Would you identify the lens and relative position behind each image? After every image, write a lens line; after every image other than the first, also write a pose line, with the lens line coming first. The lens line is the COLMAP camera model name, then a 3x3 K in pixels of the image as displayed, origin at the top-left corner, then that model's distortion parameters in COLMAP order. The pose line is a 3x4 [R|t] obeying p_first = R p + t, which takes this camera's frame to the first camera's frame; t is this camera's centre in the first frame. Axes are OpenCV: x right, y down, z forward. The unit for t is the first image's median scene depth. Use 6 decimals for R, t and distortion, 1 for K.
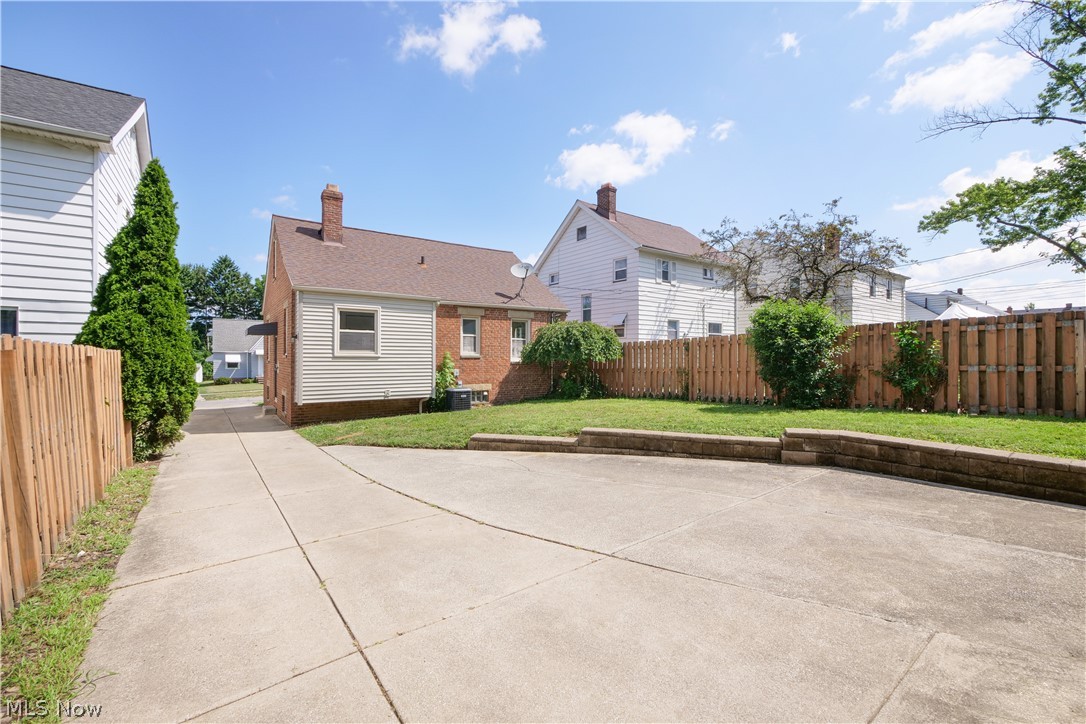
lens RADIAL K [[458.8, 0, 539.2], [0, 458.8, 356.8], [0, 0, 1]] dist [-0.003159, -0.001201]
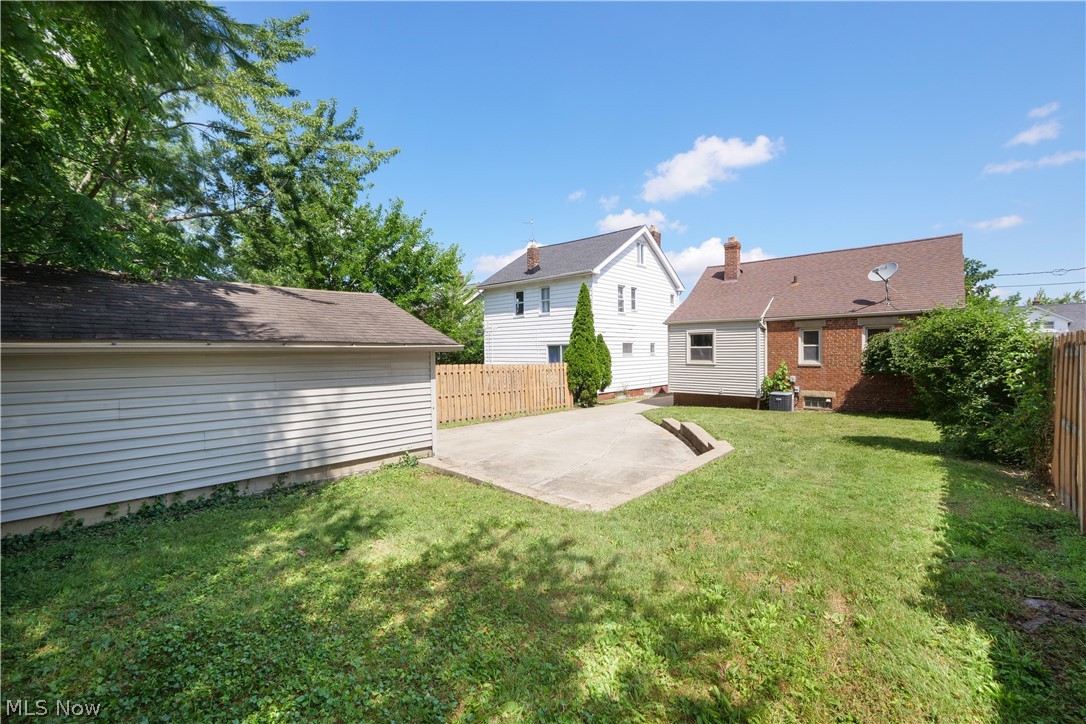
lens RADIAL K [[458.8, 0, 537.5], [0, 458.8, 363.4], [0, 0, 1]] dist [-0.003159, -0.001201]
pose [[0.207279, 0.025974, -0.977937, 0.797230], [0.008578, 0.999561, 0.028367, -0.041893], [0.978244, -0.014268, 0.206965, 0.140215]]
